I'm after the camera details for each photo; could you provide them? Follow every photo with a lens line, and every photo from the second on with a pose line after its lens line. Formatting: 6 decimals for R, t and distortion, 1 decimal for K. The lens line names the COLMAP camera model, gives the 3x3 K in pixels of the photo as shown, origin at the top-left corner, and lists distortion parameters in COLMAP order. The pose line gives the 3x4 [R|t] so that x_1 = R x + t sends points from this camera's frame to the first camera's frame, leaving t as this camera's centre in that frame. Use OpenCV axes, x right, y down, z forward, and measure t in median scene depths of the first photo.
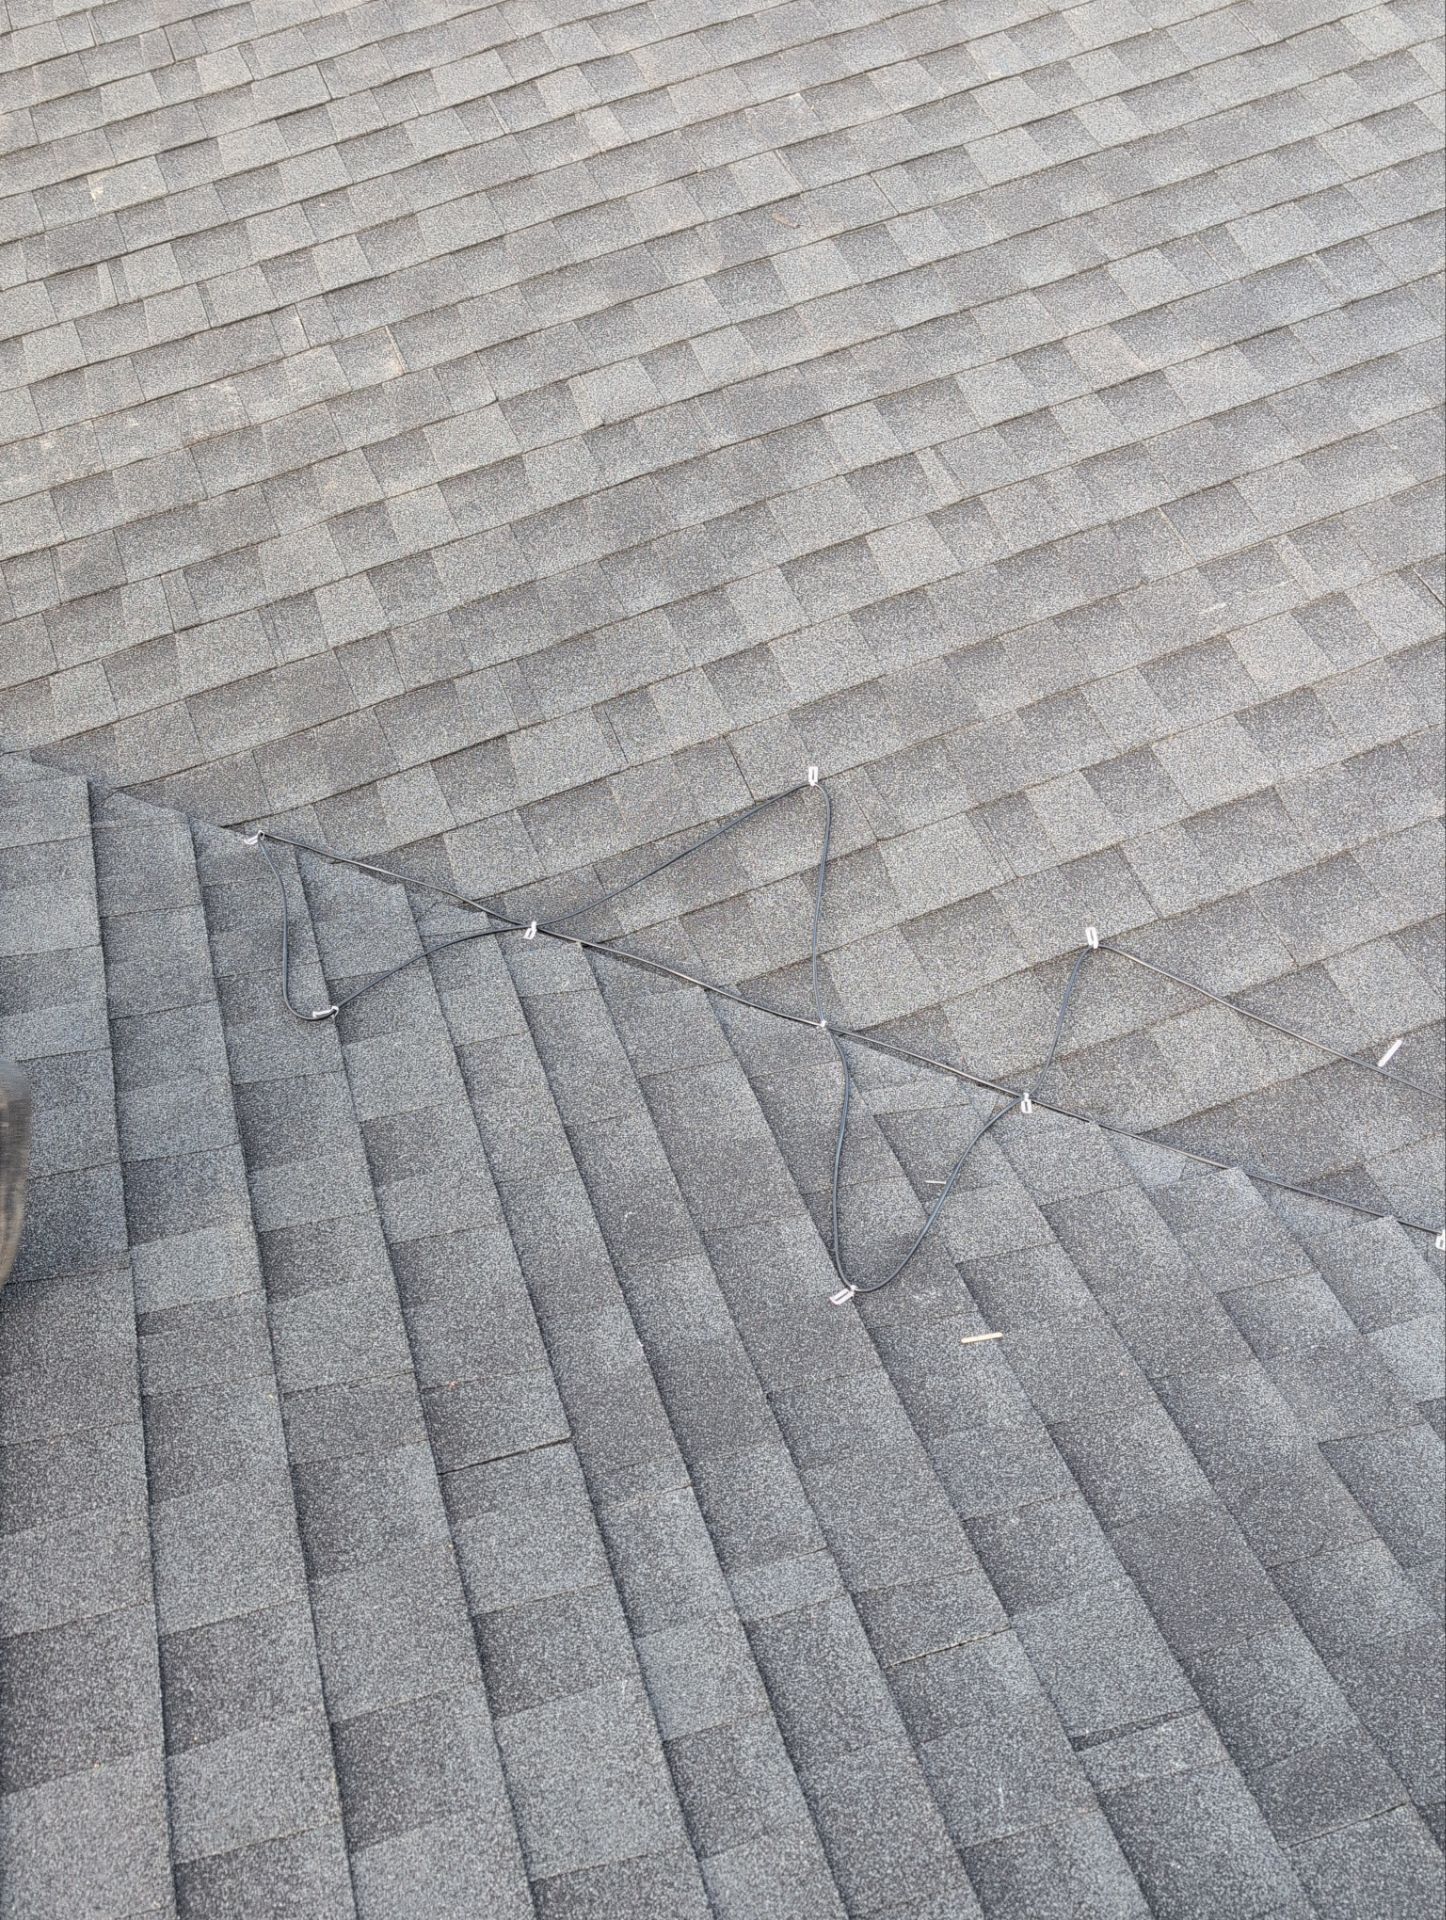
lens RADIAL K [[1606.3, 0, 728.5], [0, 1606.3, 960.9], [0, 0, 1]] dist [0.022882, -0.006930]
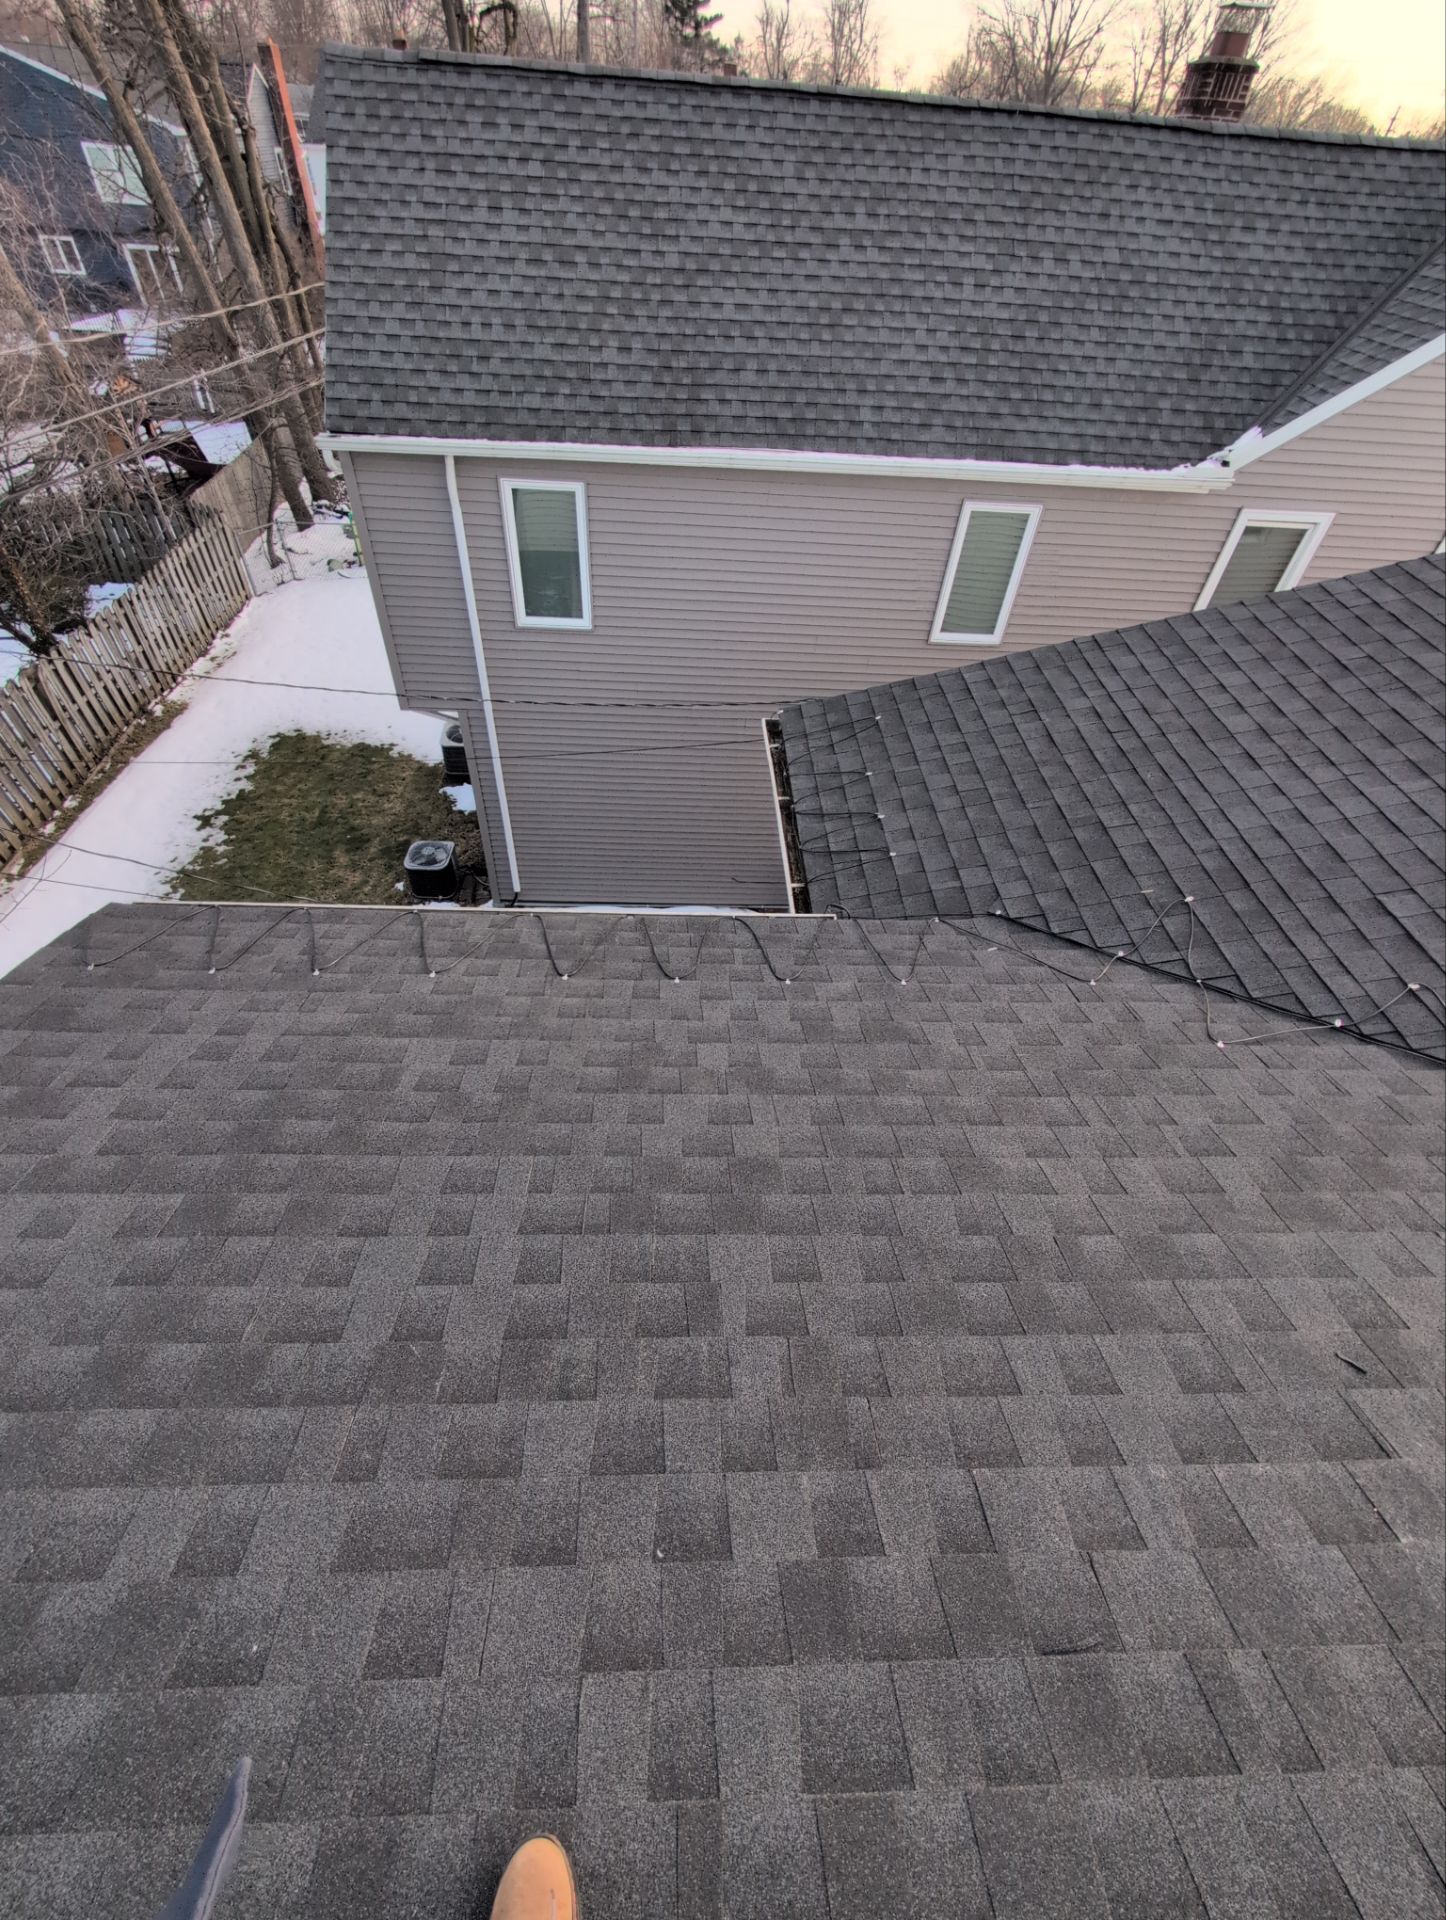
lens RADIAL K [[796.7, 0, 717.3], [0, 796.7, 950.6], [0, 0, 1]] dist [-0.000794, -0.000247]
pose [[-0.943838, -0.113004, 0.310485, 0.420584], [0.306484, 0.051653, 0.950473, -1.525328], [-0.123444, 0.992251, -0.014118, 1.057936]]
